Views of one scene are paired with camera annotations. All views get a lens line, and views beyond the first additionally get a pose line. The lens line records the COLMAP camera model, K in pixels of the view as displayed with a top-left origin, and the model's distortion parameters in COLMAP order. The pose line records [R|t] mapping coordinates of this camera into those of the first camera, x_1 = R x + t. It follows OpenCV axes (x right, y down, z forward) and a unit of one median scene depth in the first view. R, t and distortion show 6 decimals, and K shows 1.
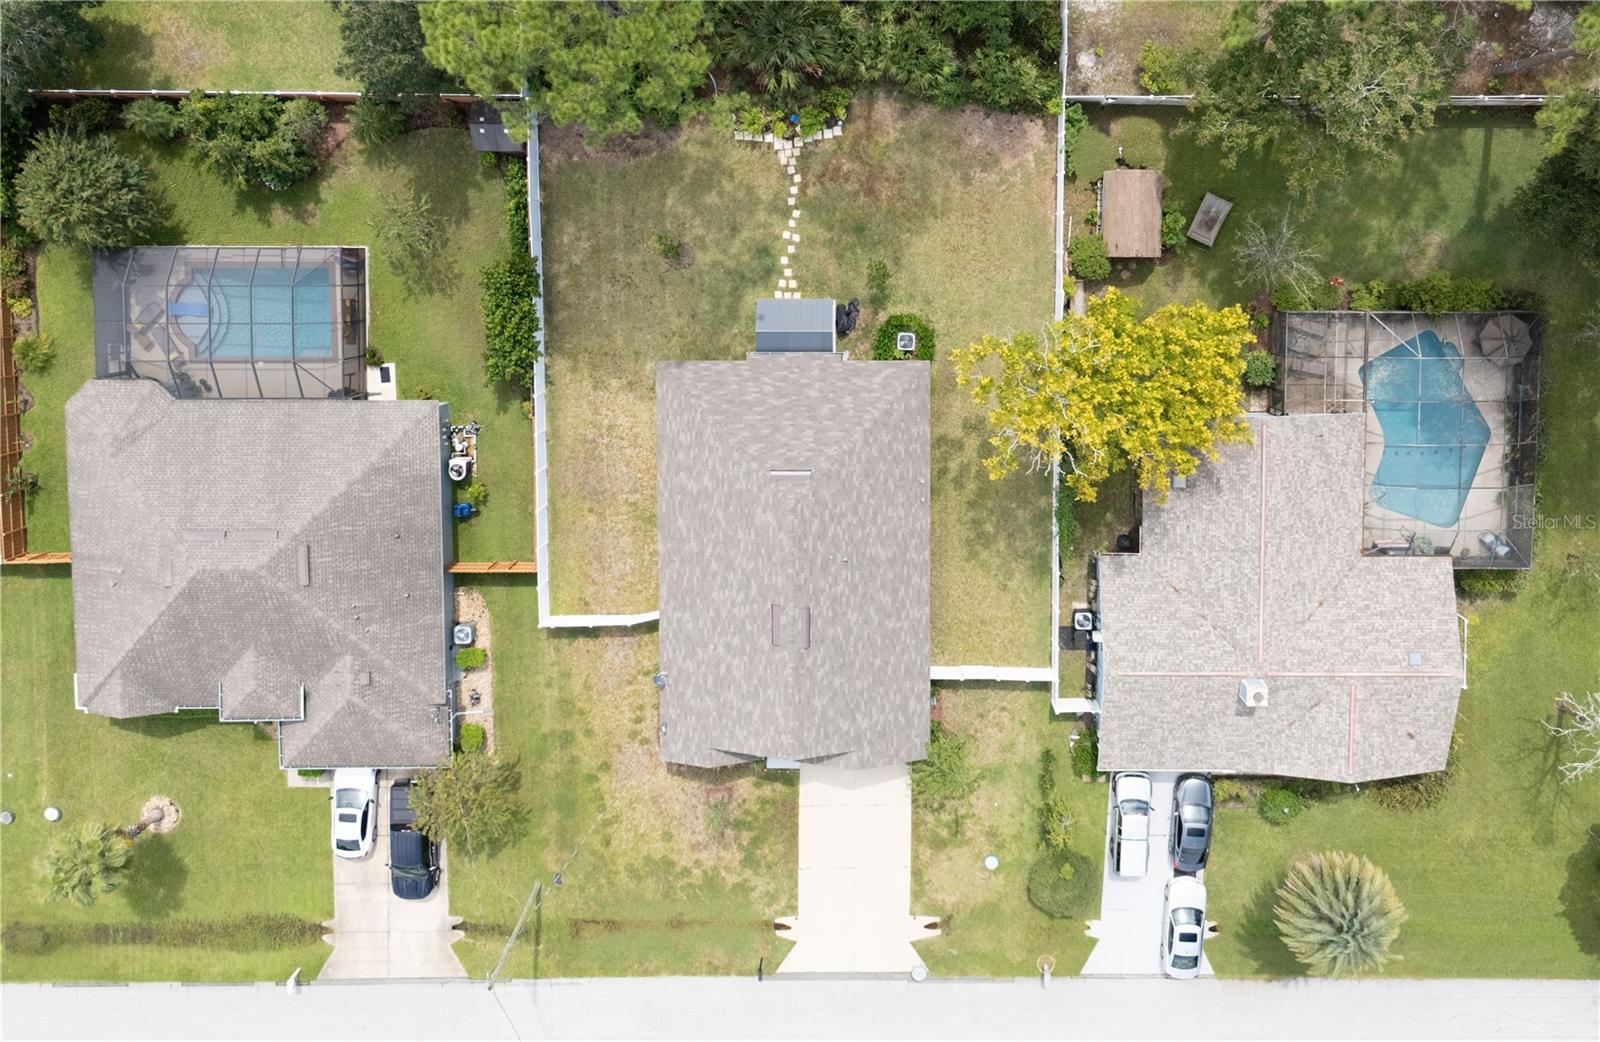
lens RADIAL K [[1137.2, 0, 800.0], [0, 1137.2, 521.0], [0, 0, 1]] dist [0.000365, 0.000142]
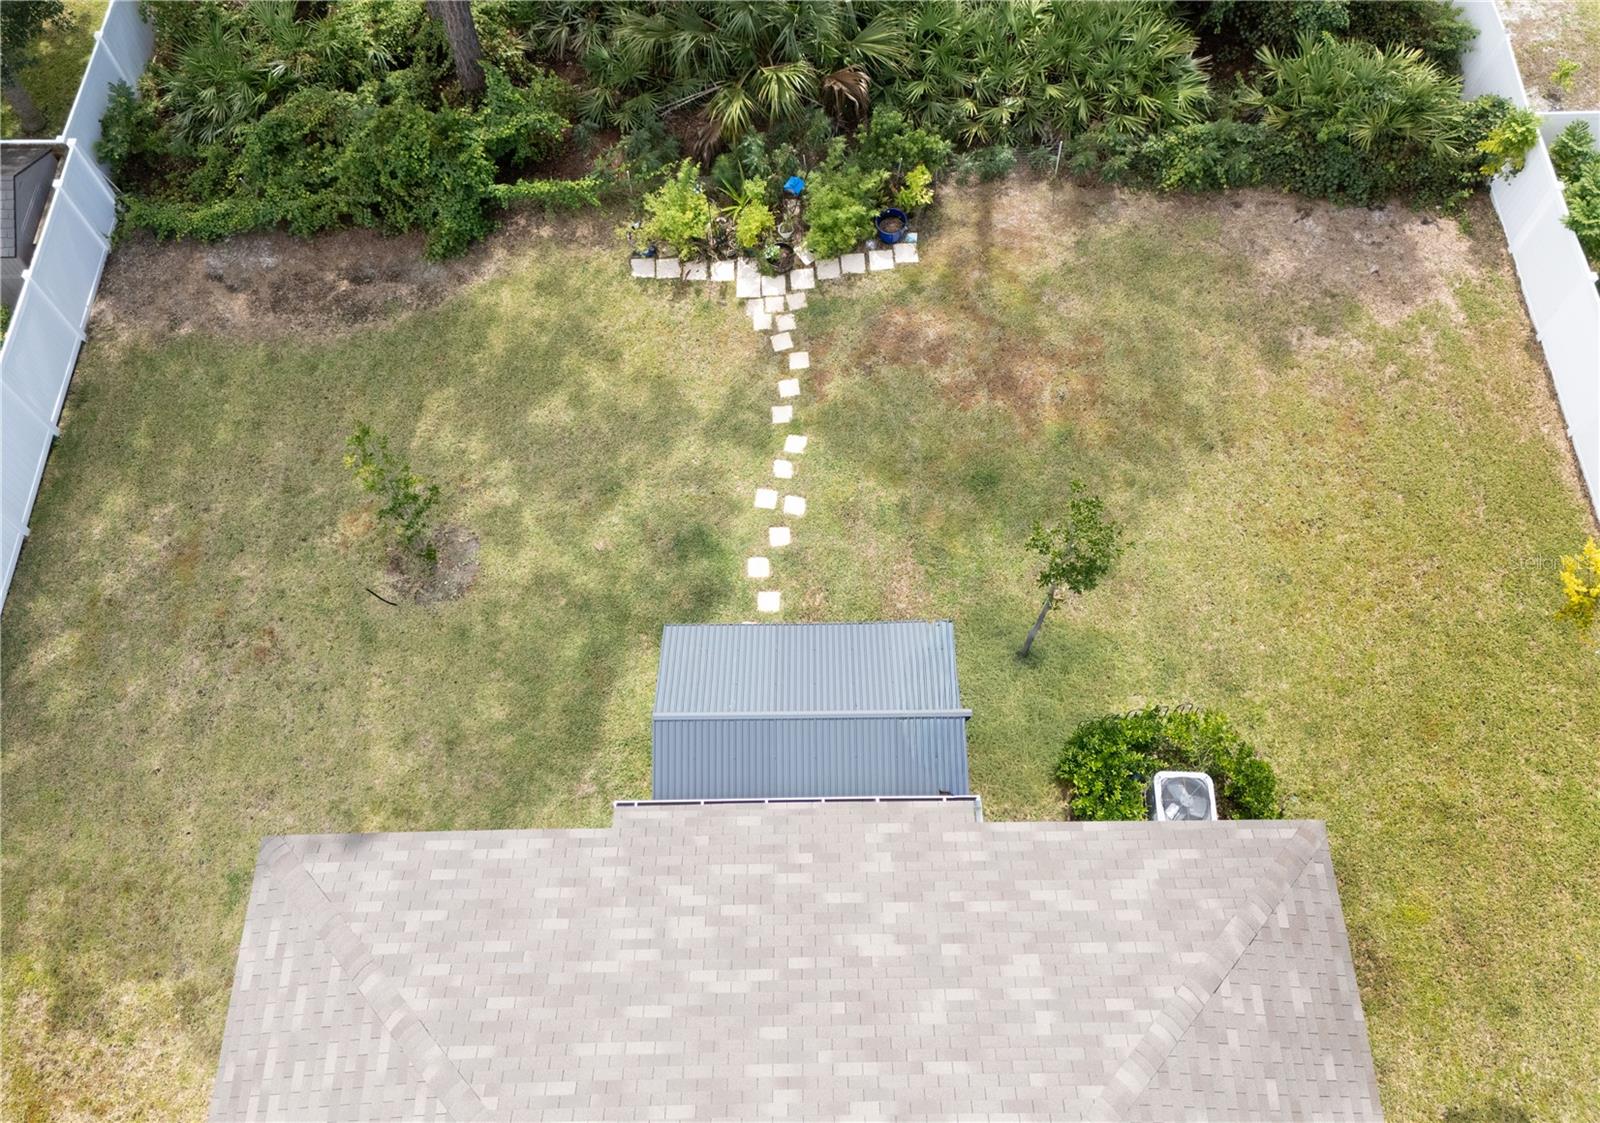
lens RADIAL K [[1215.1, 0, 779.9], [0, 1215.1, 562.5], [0, 0, 1]] dist [0.030686, 0.004564]
pose [[0.999169, 0.022280, 0.034133, -0.019623], [0.006346, 0.742154, -0.670199, 0.001314], [-0.040264, 0.669859, 0.741396, 0.755779]]
